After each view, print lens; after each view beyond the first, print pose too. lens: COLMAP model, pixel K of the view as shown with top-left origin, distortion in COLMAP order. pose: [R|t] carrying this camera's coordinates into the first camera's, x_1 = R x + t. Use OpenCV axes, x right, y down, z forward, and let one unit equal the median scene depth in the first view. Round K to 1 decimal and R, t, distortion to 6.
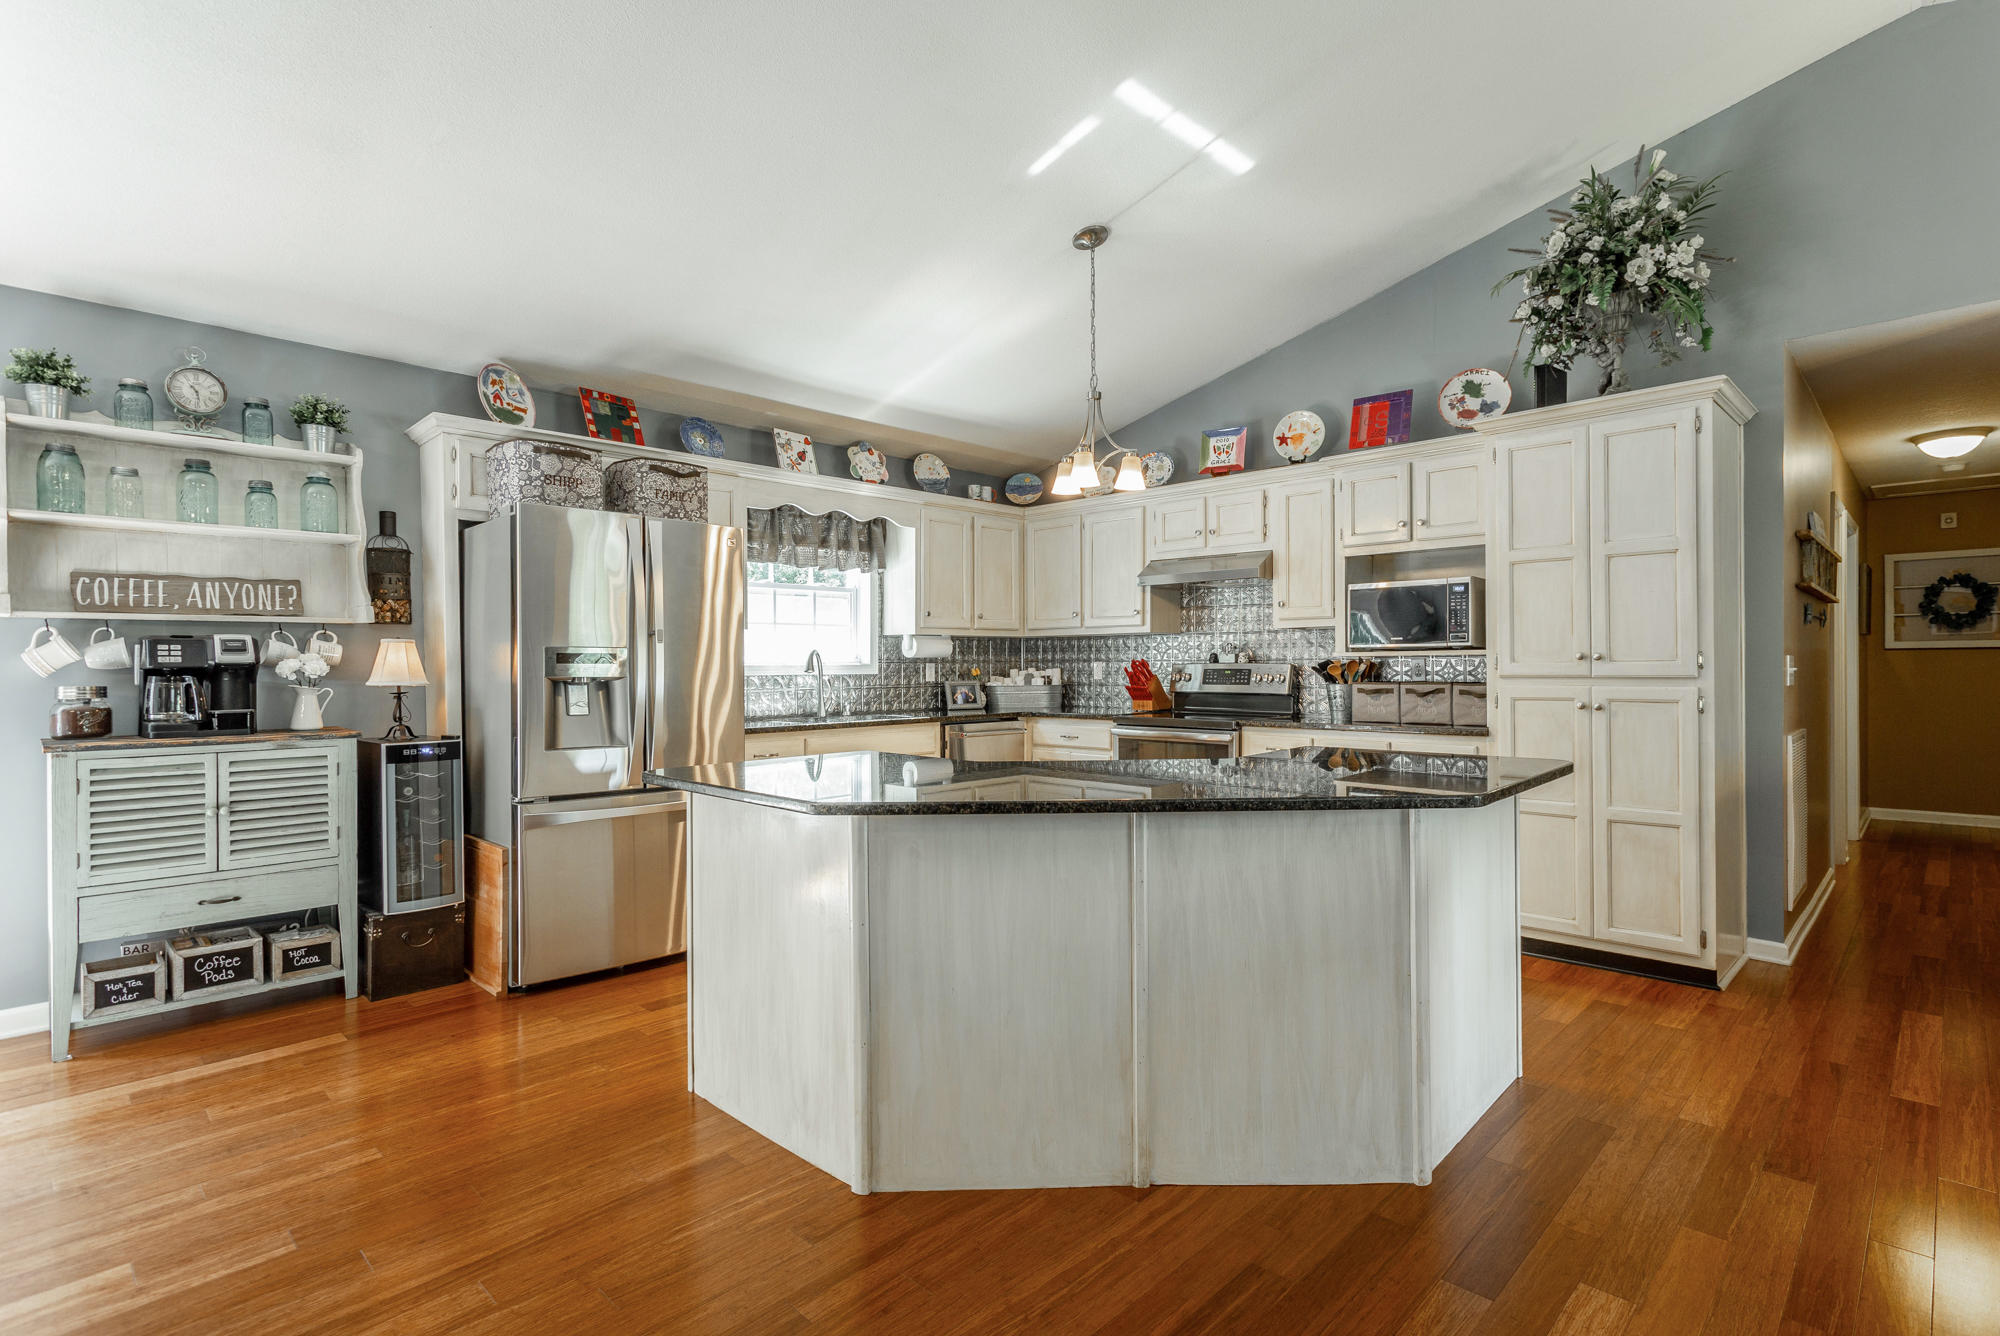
lens RADIAL K [[968.3, 0, 1003.3], [0, 968.3, 667.8], [0, 0, 1]] dist [0.005870, 0.000005]
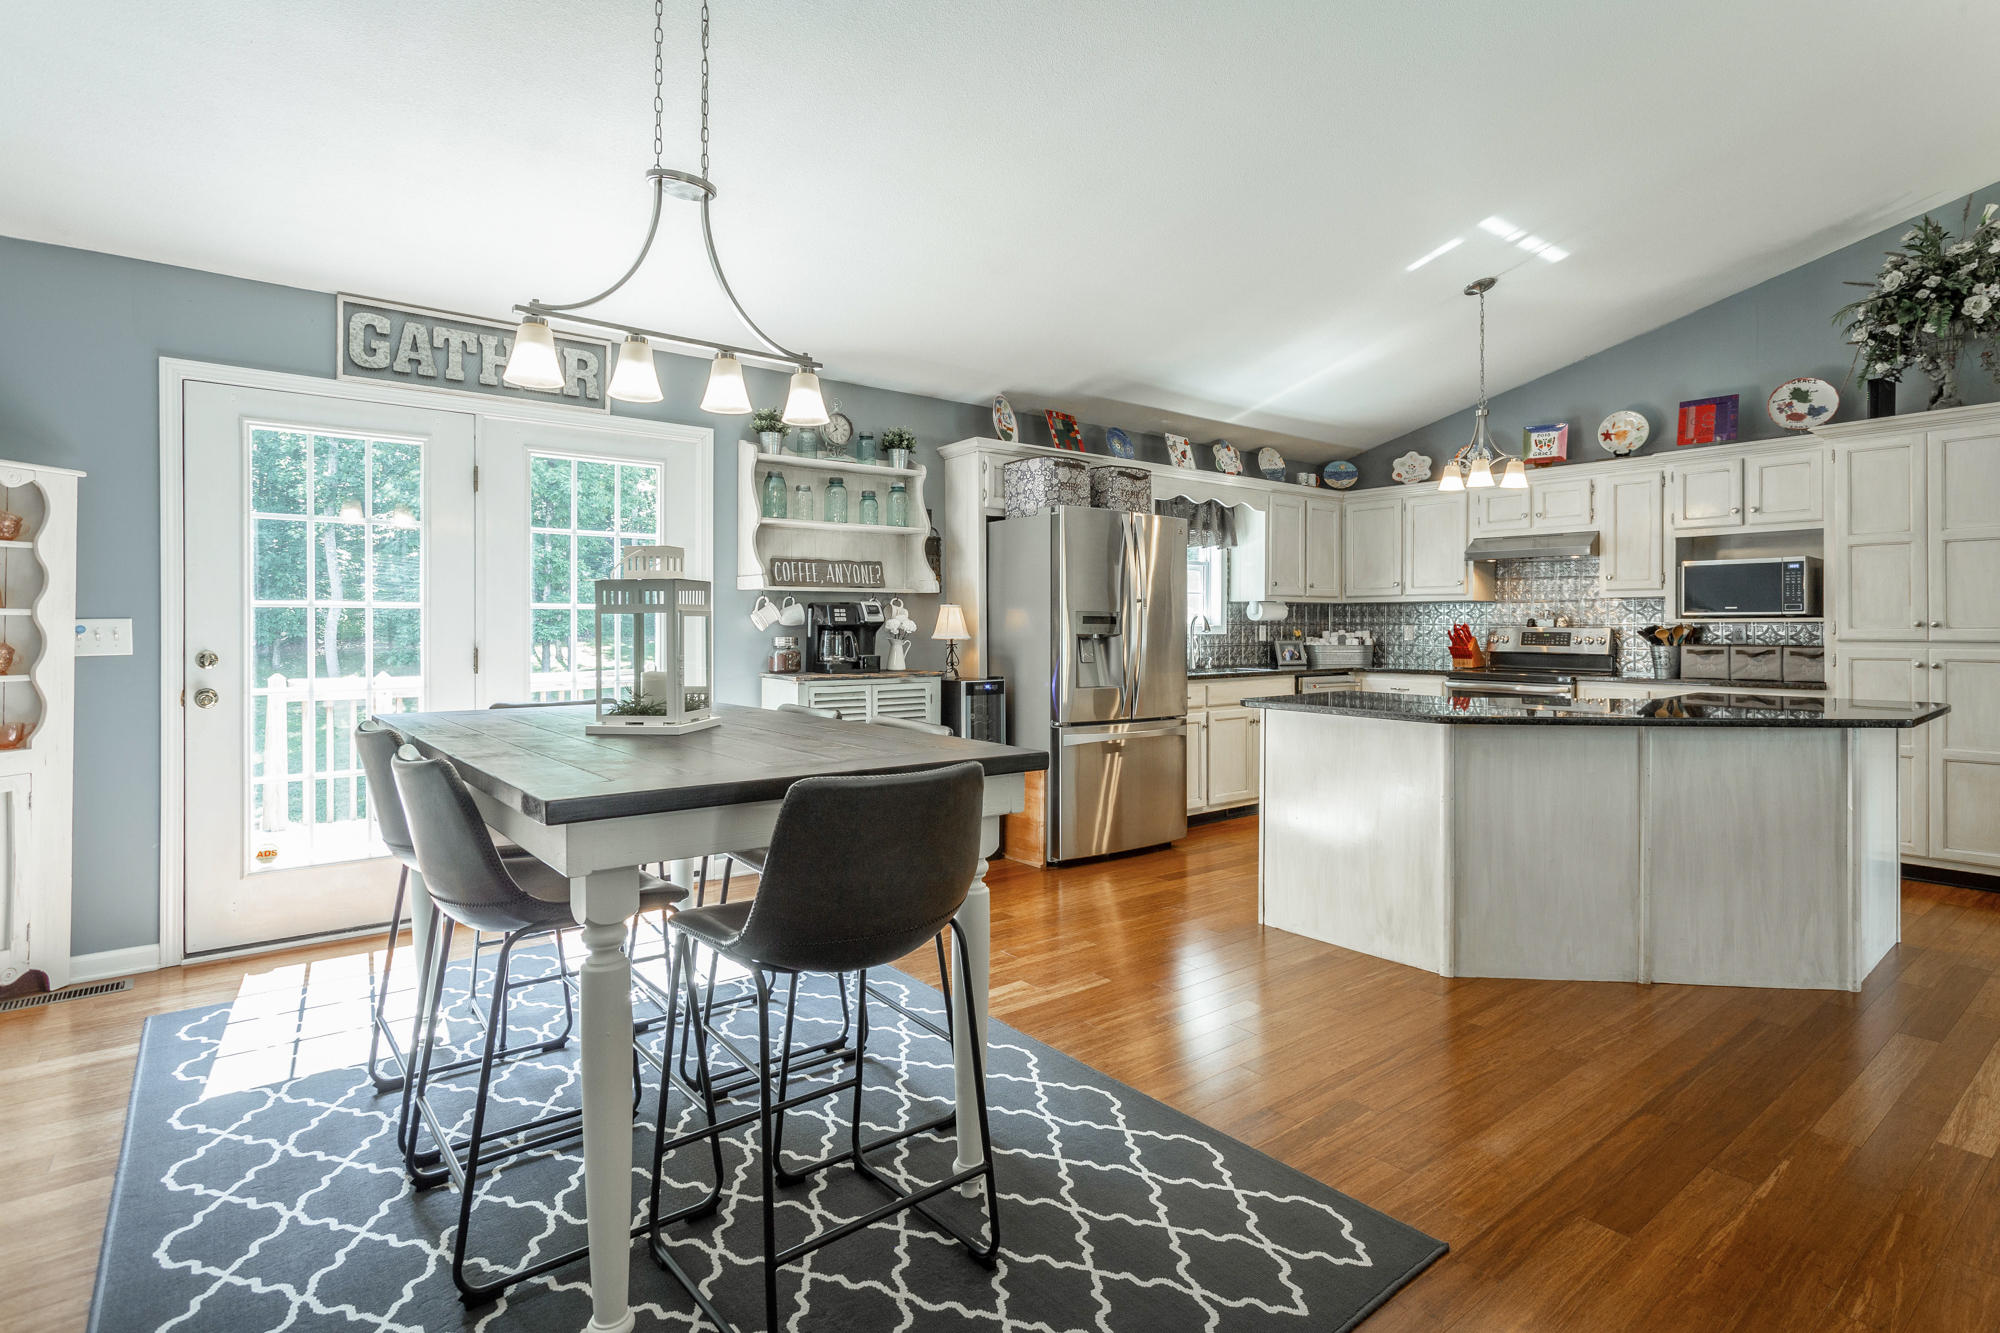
lens RADIAL K [[968.3, 0, 1035.2], [0, 968.3, 623.9], [0, 0, 1]] dist [0.005870, 0.000005]
pose [[0.992496, 0.007054, -0.122076, -0.349290], [-0.007679, 0.999960, -0.004650, 0.002318], [0.122038, 0.005552, 0.992510, -0.337263]]
